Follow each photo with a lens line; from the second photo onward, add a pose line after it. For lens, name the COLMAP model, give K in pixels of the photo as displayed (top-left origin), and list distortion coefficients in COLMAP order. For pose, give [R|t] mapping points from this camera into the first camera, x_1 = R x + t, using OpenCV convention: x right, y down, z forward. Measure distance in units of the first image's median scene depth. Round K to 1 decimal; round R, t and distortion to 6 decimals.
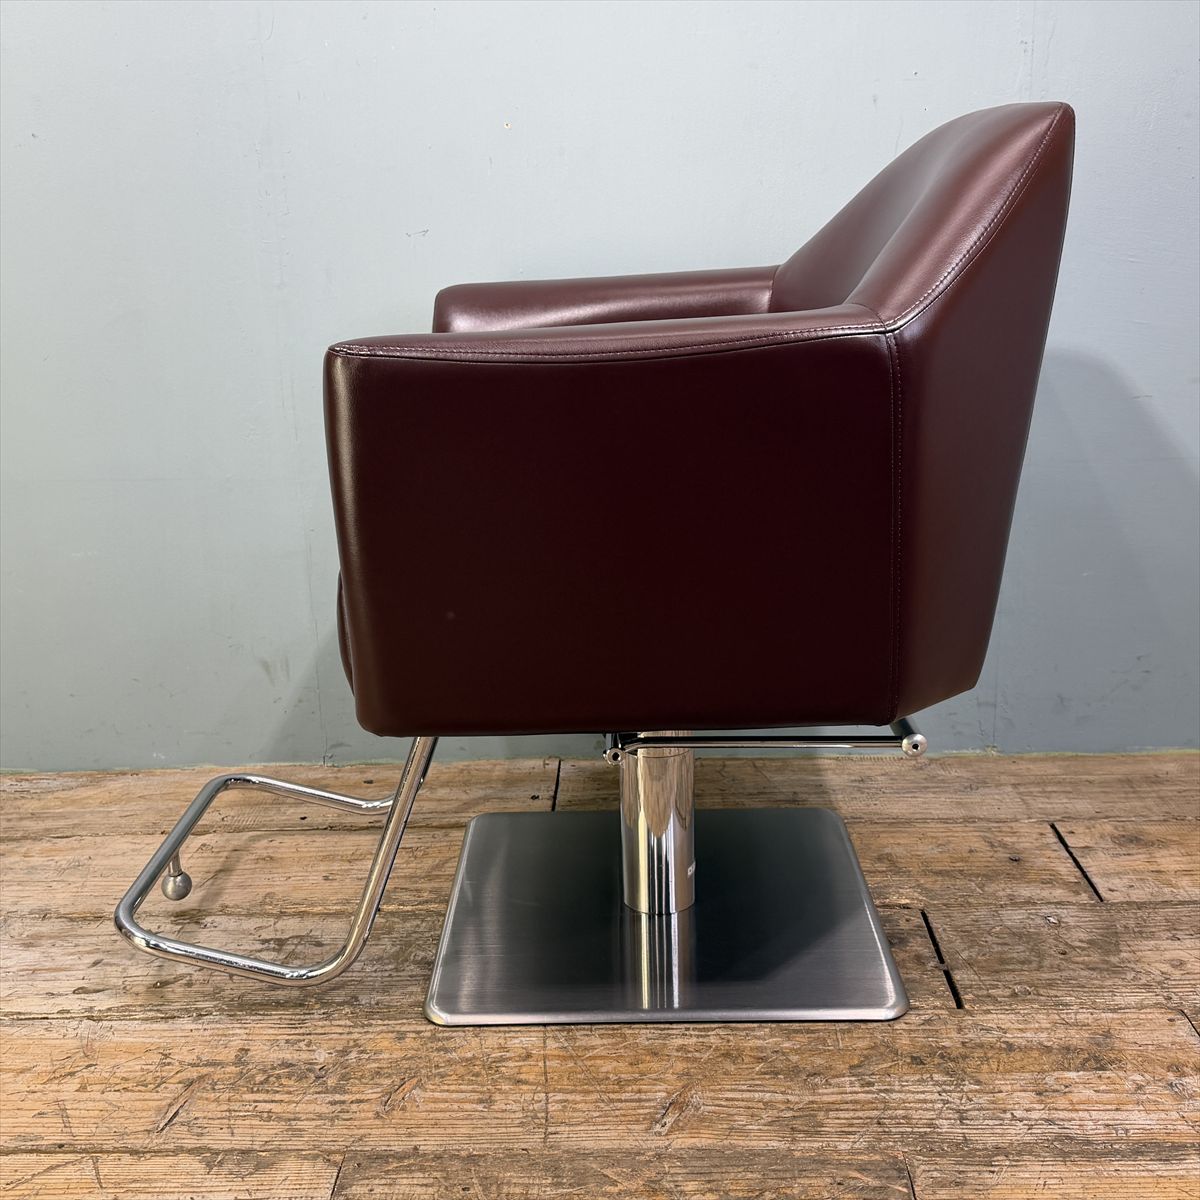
lens RADIAL K [[1438.8, 0, 586.2], [0, 1438.8, 590.9], [0, 0, 1]] dist [-0.020854, 0.000000]
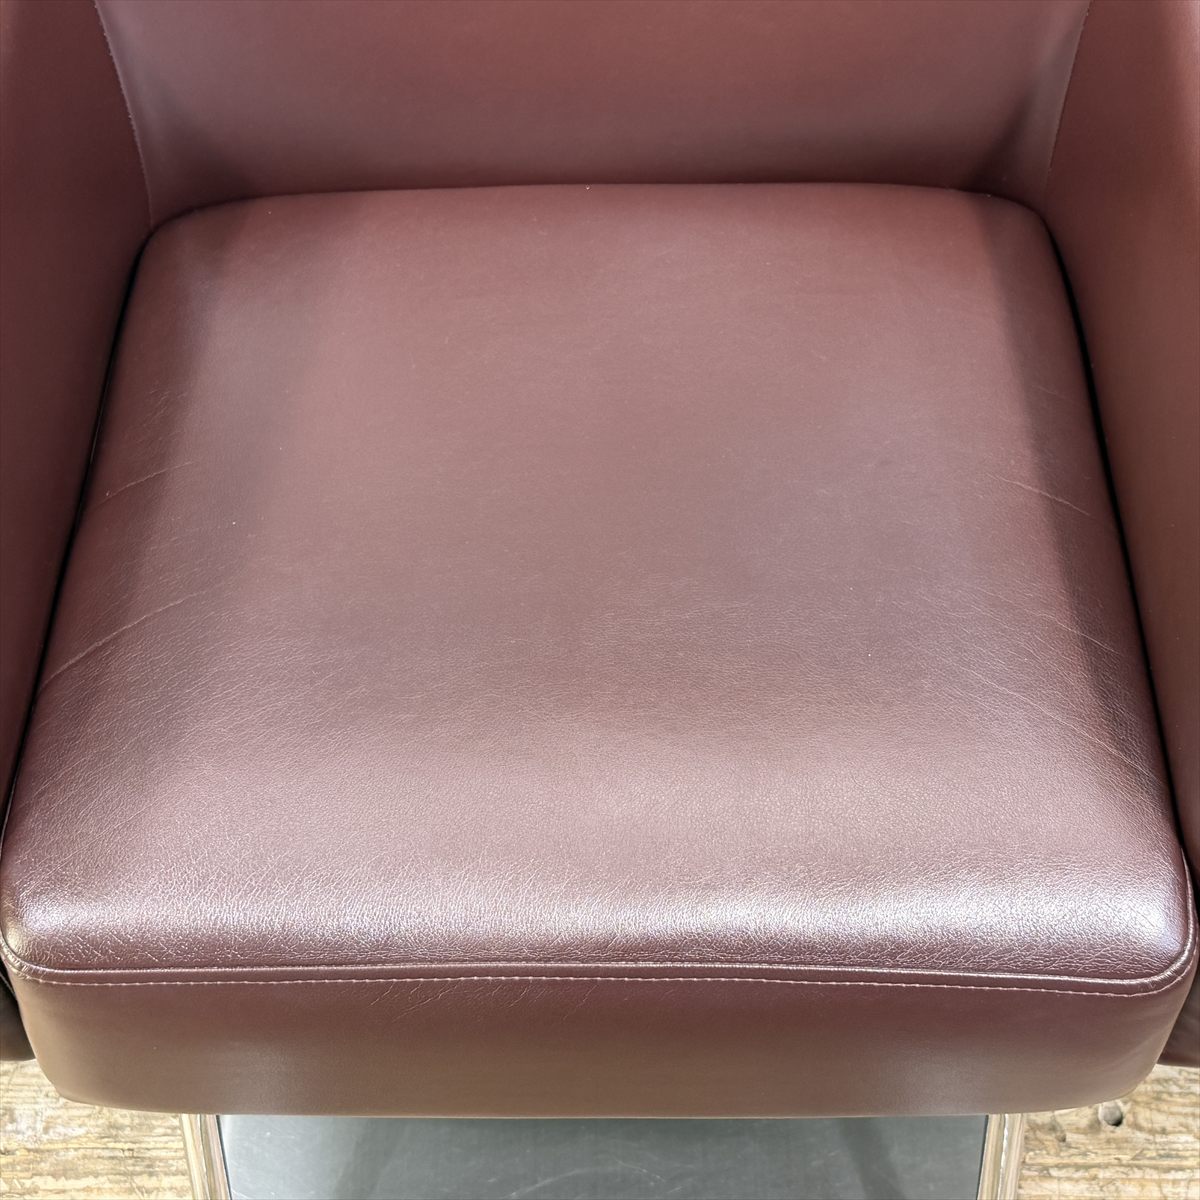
lens RADIAL K [[2155.7, 0, 599.7], [0, 2155.7, 605.6], [0, 0, 1]] dist [0.054420, 0.000000]
pose [[0.999836, -0.008336, 0.016104, 0.072153], [-0.004039, 0.763369, 0.645950, -0.455833], [-0.017678, -0.645909, 0.763210, 0.424260]]
